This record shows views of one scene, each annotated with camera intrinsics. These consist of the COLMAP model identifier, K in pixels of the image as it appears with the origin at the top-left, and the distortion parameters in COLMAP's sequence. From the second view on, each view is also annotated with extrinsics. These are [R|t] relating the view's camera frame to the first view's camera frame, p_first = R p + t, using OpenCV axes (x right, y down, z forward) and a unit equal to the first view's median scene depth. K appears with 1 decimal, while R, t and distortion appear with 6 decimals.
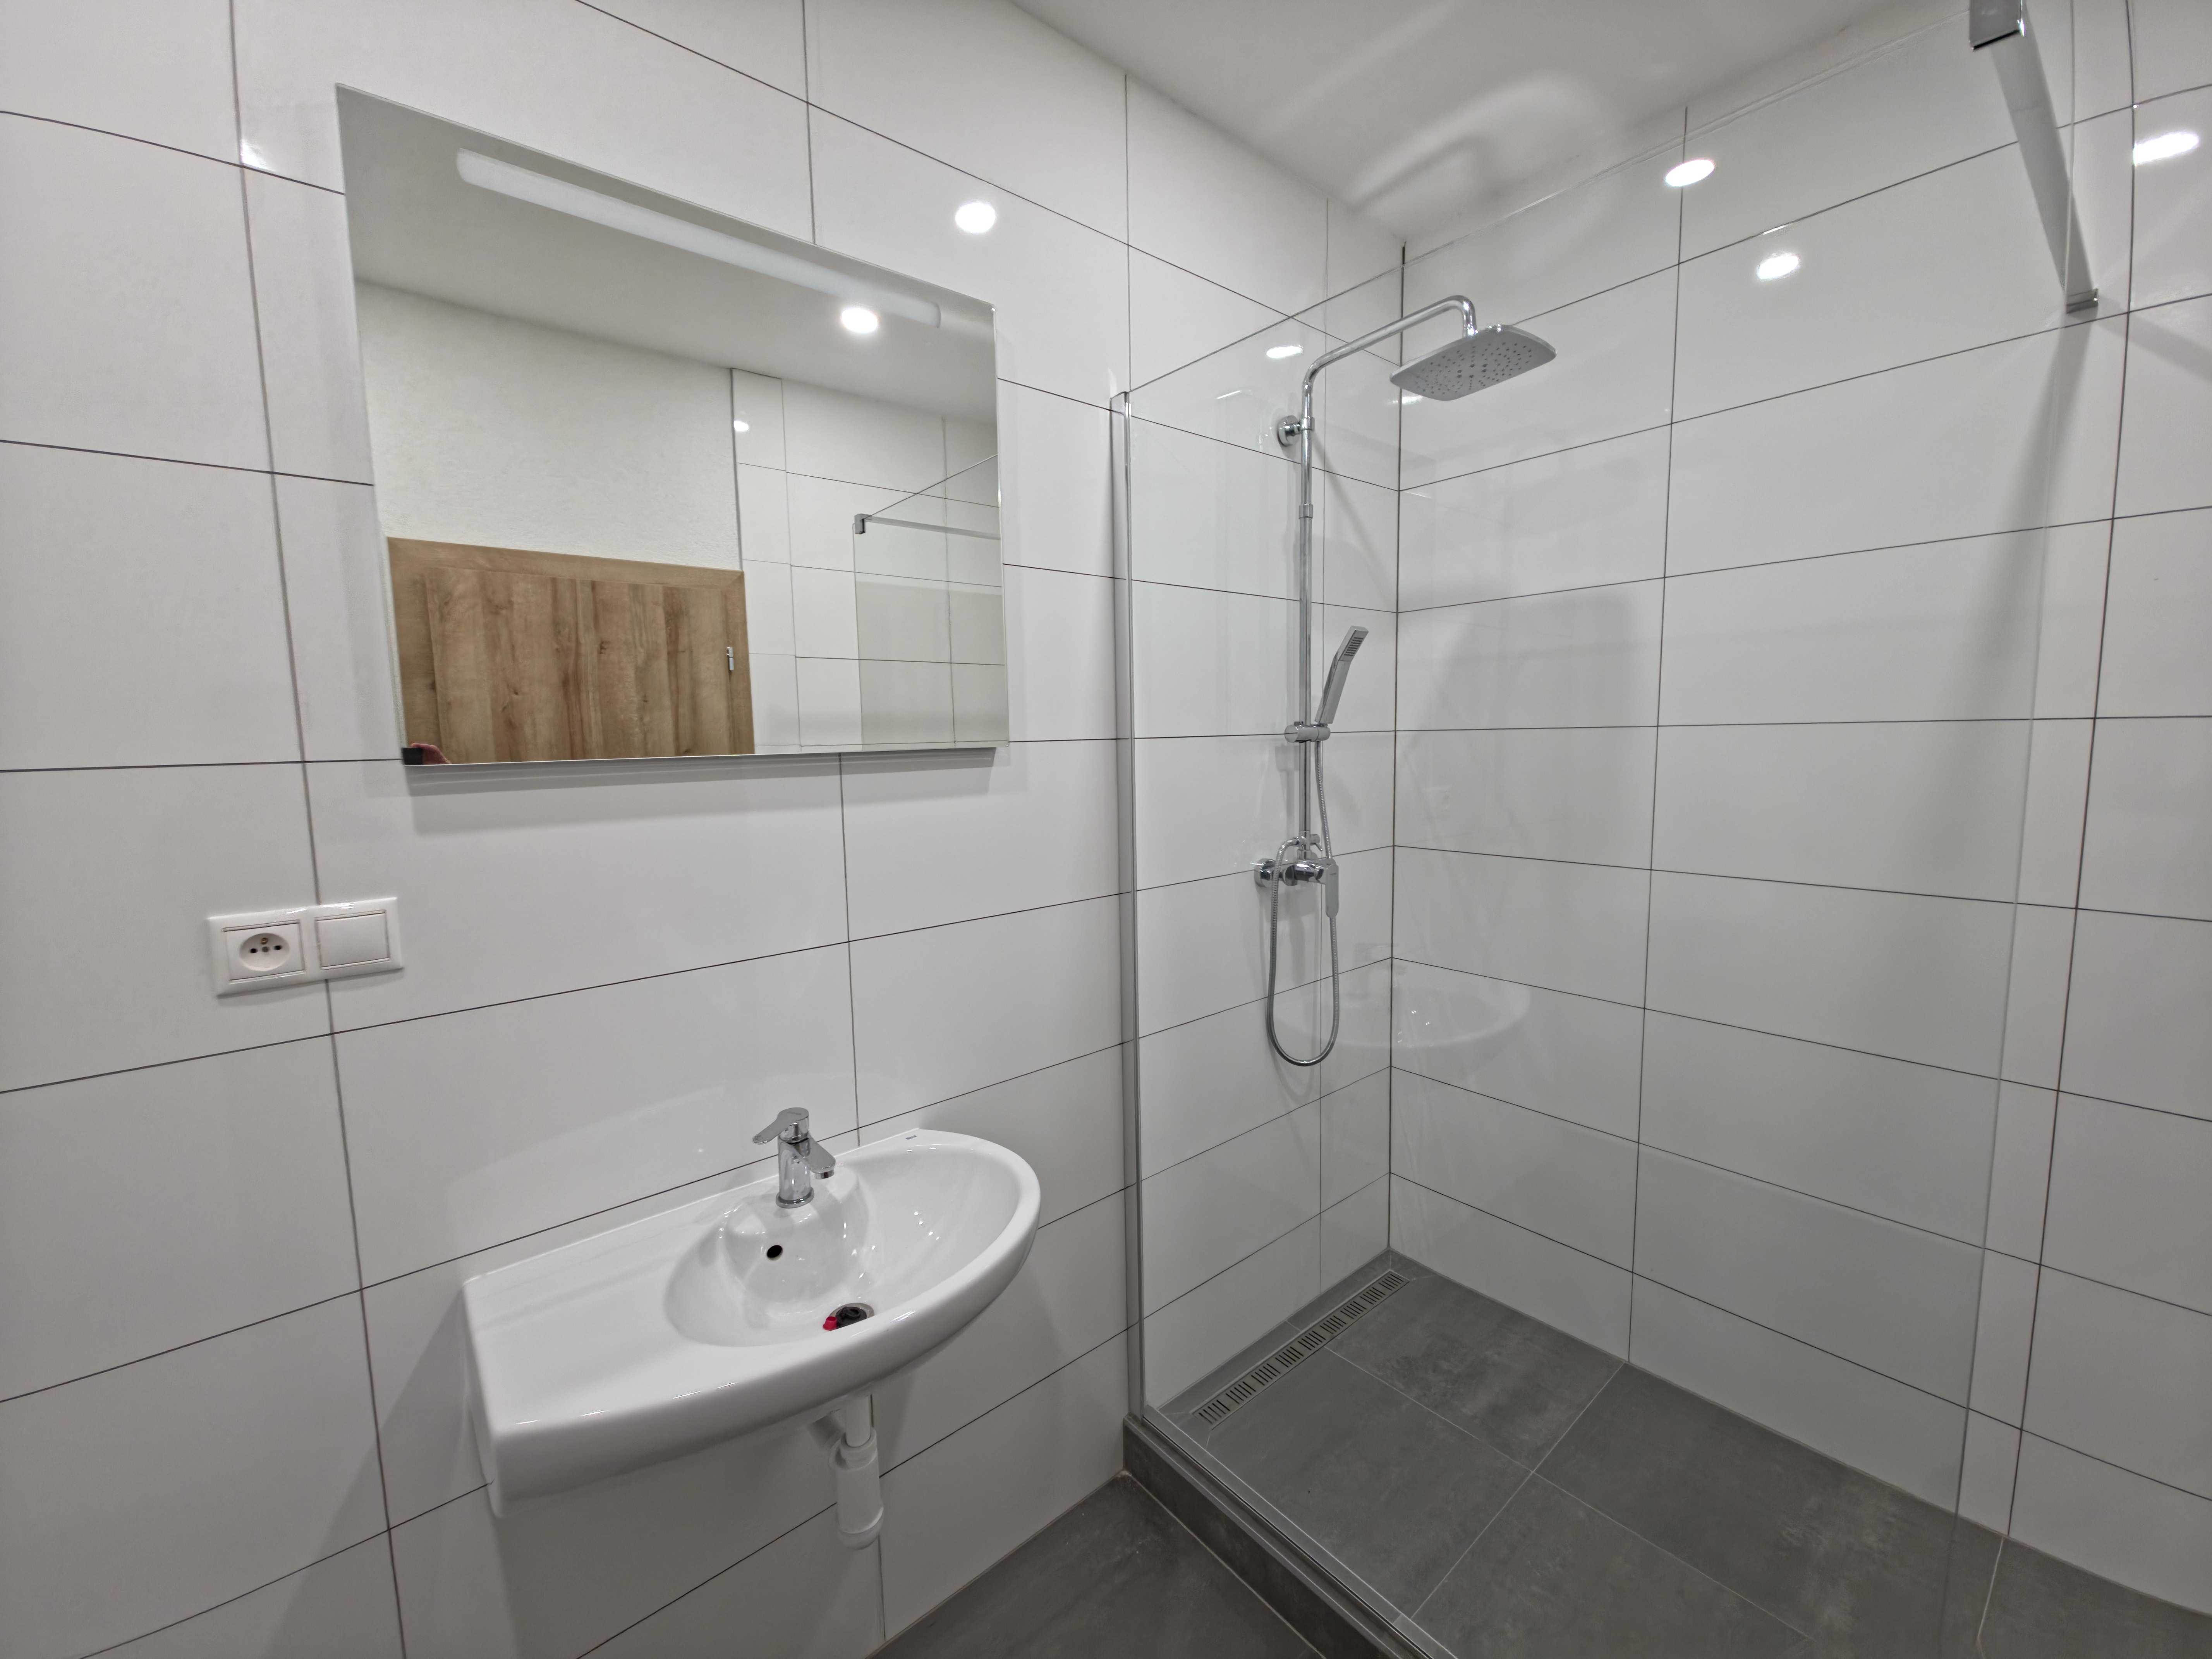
lens RADIAL K [[879.9, 0, 1098.4], [0, 879.9, 824.7], [0, 0, 1]] dist [0.007397, -0.005967]
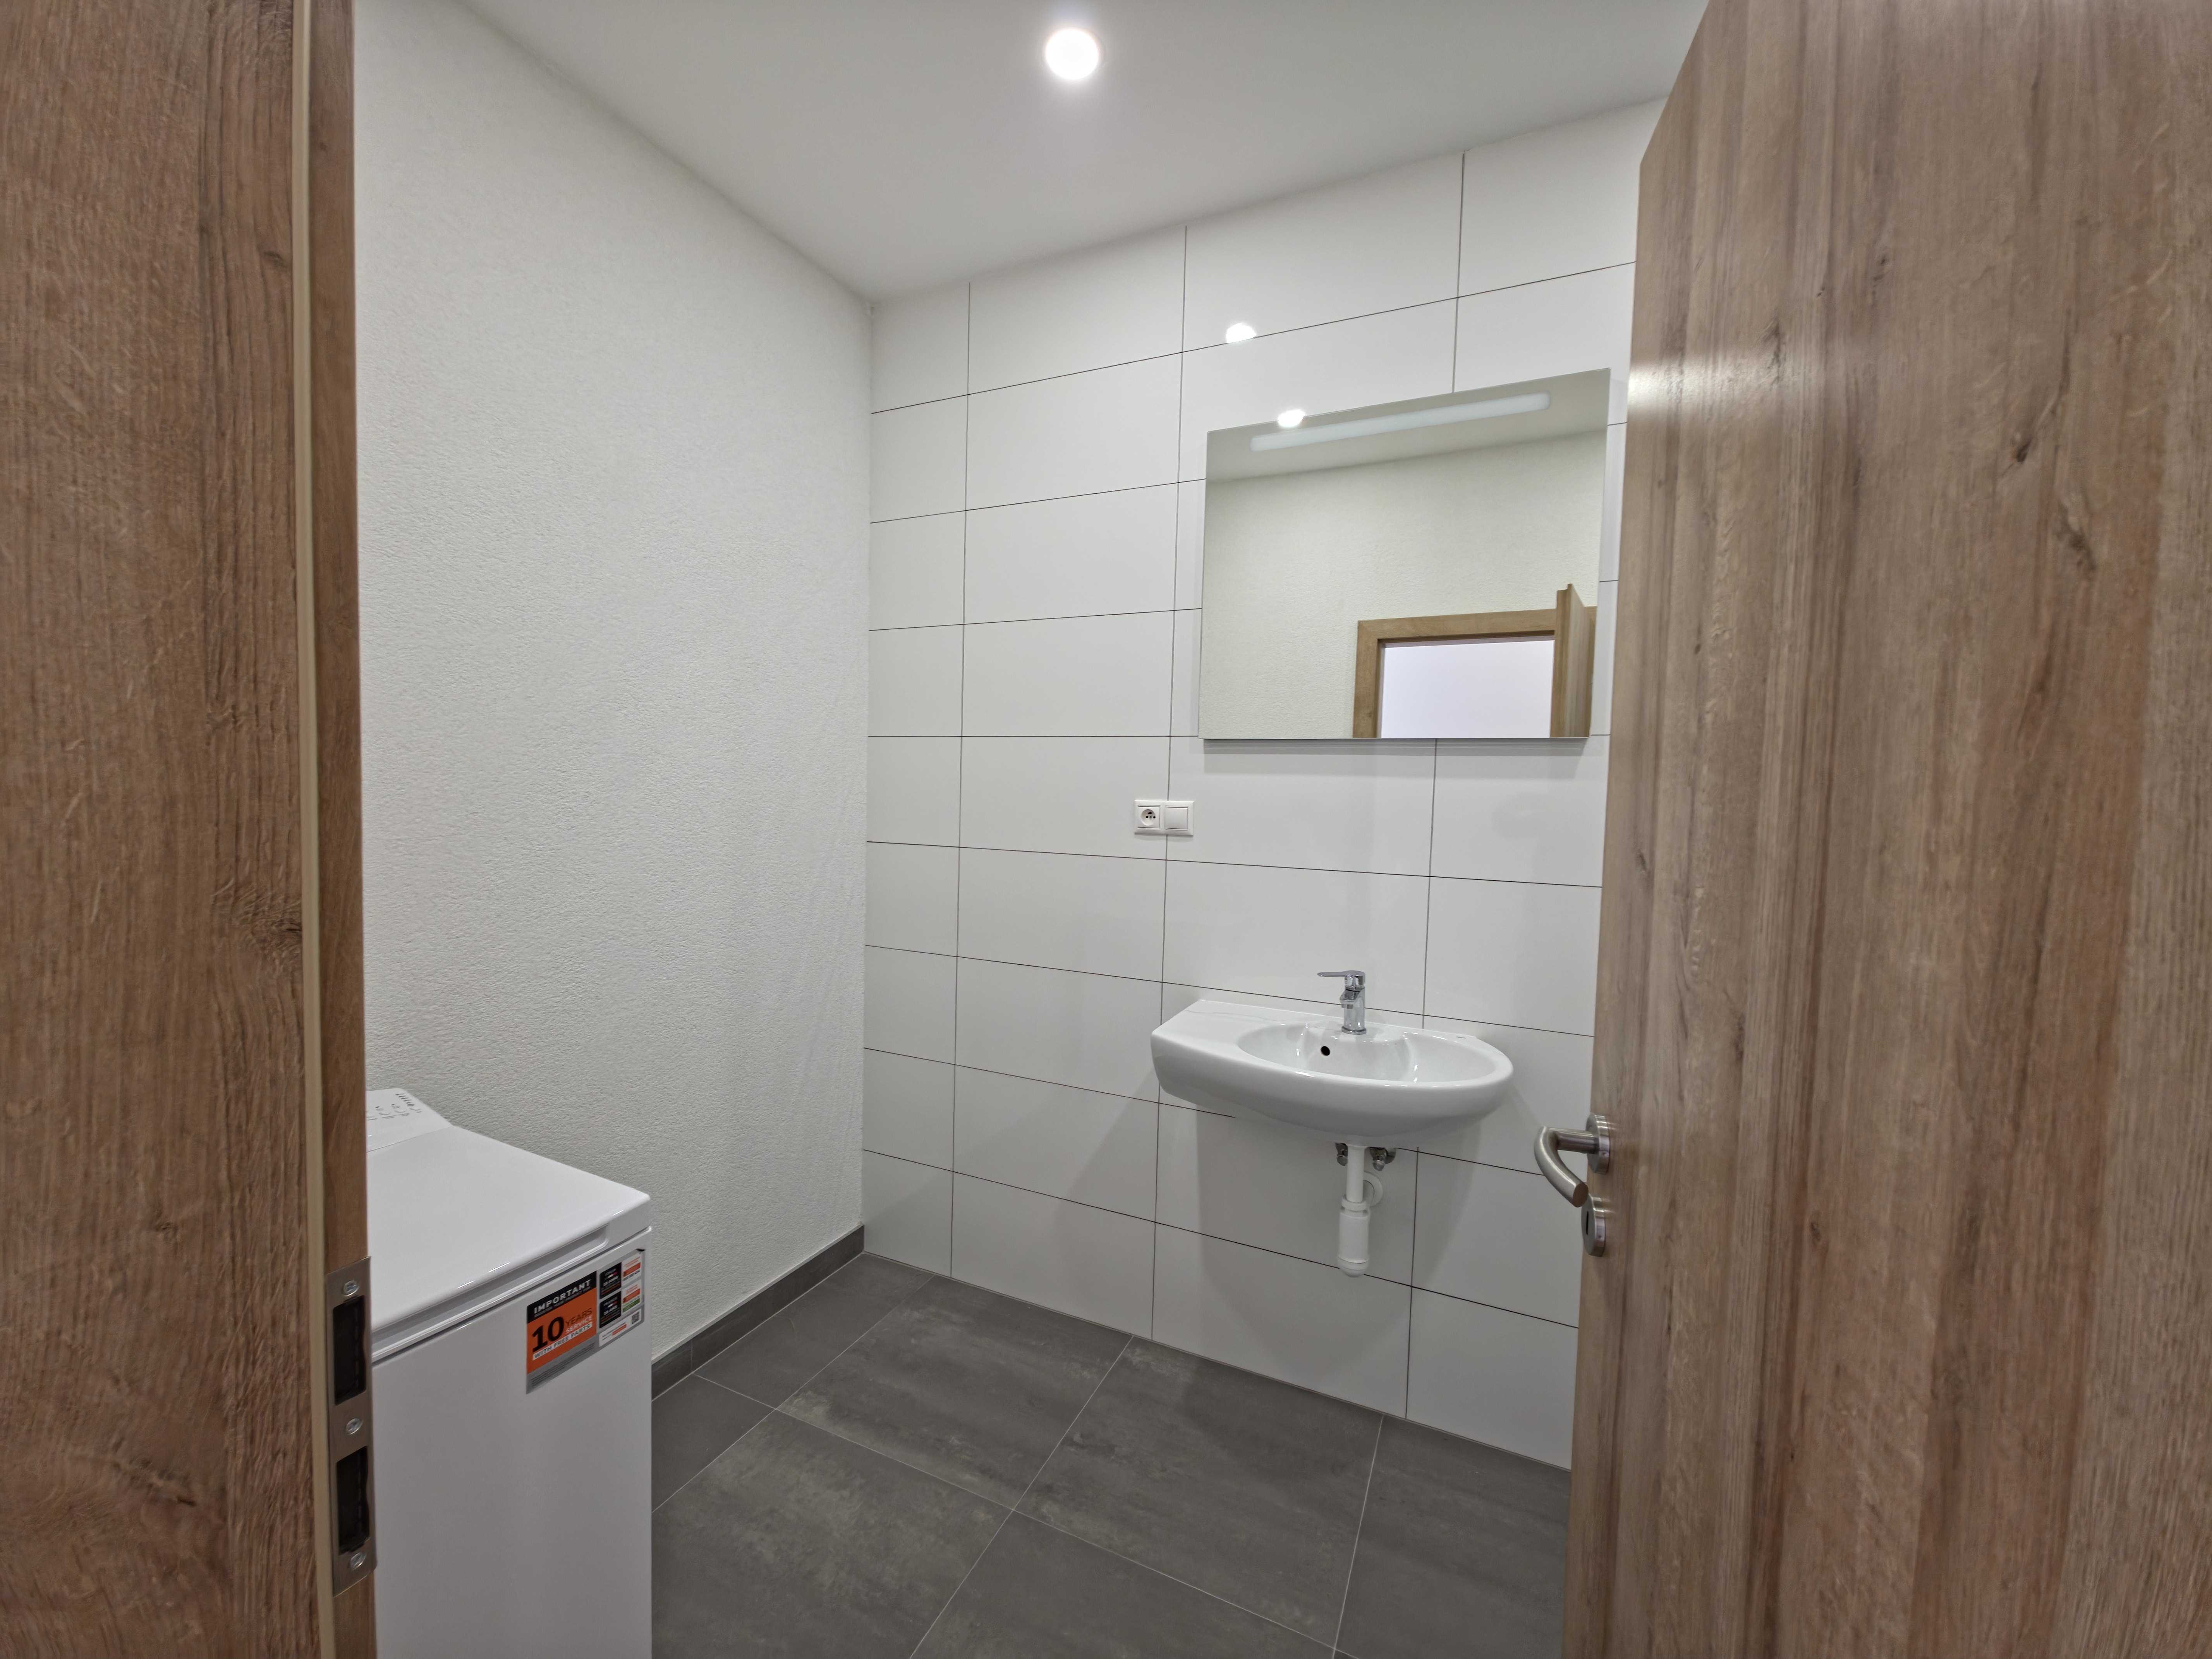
lens RADIAL K [[879.9, 0, 1098.4], [0, 879.9, 824.7], [0, 0, 1]] dist [0.007397, -0.005967]
pose [[0.418335, 0.077640, -0.904968, 1.001760], [-0.126645, 0.991593, 0.026528, 0.109471], [0.899420, 0.103512, 0.424651, -0.087364]]
